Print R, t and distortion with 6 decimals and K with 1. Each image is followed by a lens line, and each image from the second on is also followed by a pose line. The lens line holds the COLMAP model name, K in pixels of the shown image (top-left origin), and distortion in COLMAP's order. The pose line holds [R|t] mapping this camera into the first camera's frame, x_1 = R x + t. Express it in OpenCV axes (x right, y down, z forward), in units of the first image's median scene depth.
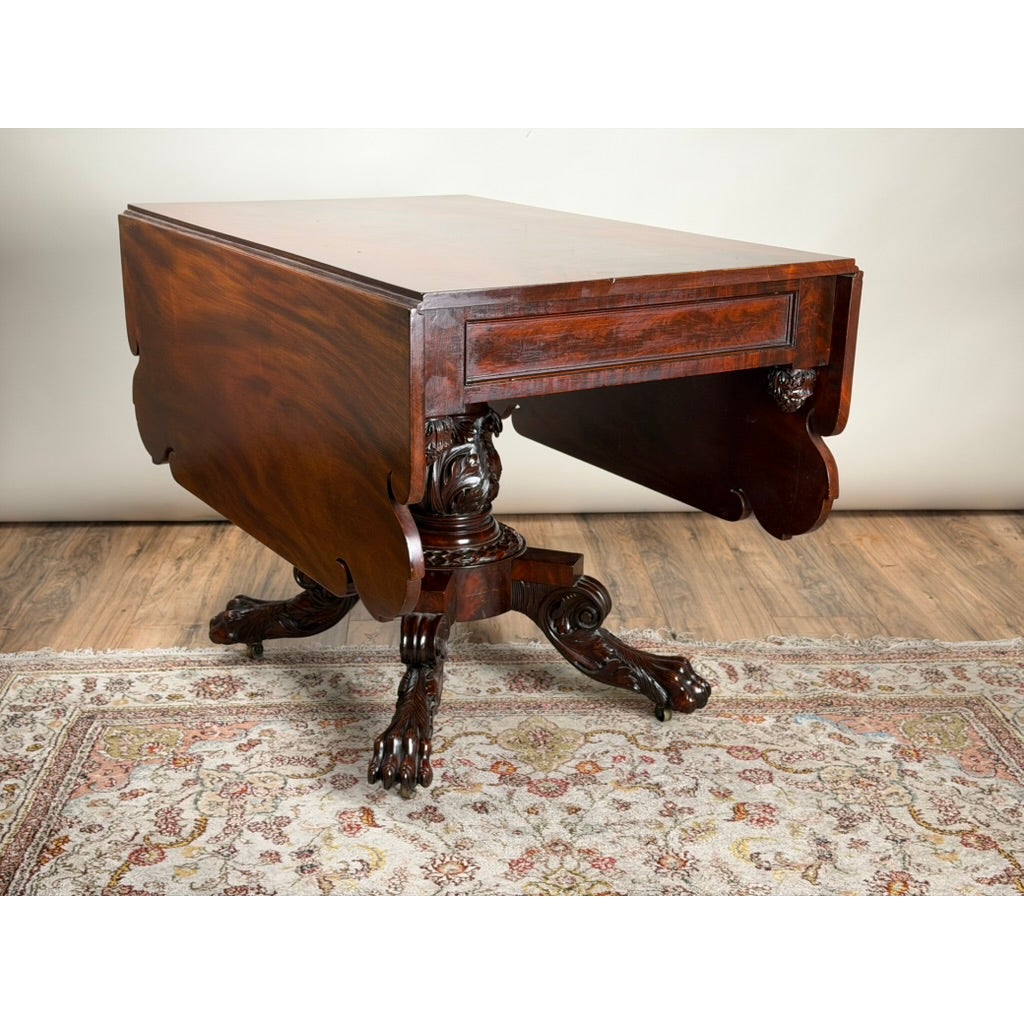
lens RADIAL K [[1412.2, 0, 512.0], [0, 1412.2, 512.0], [0, 0, 1]] dist [0.169596, -0.278329]
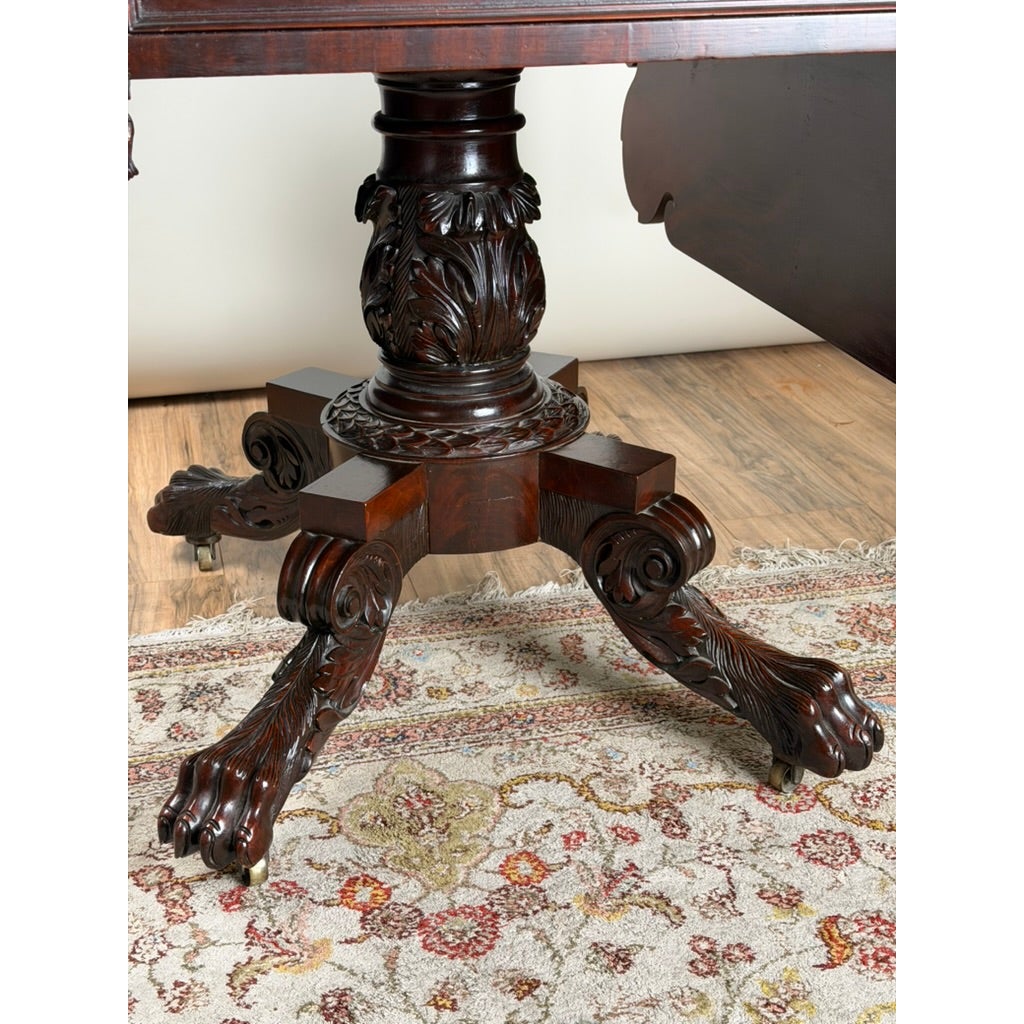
lens RADIAL K [[1412.2, 0, 512.0], [0, 1412.2, 512.0], [0, 0, 1]] dist [0.169596, -0.278329]
pose [[0.979161, -0.086307, 0.183835, -0.036035], [0.066219, 0.991414, 0.112751, -0.011883], [-0.191988, -0.098228, 0.976469, 0.478872]]
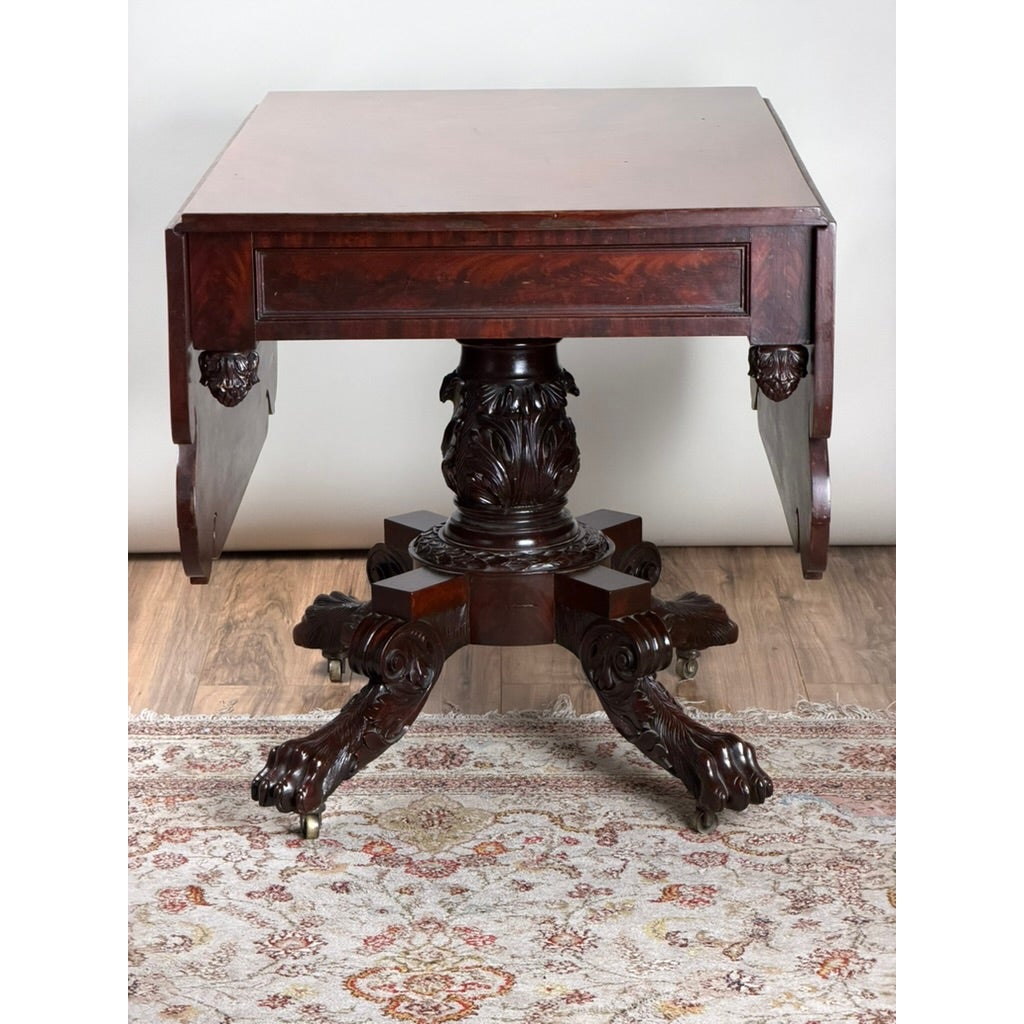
lens RADIAL K [[3069.7, 0, 535.9], [0, 3069.7, 512.1], [0, 0, 1]] dist [0.329124, -2.114055]
pose [[0.998967, 0.000629, -0.045426, 0.148754], [-0.002506, 0.999145, -0.041266, 0.065154], [0.045362, 0.041337, 0.998115, -0.642498]]
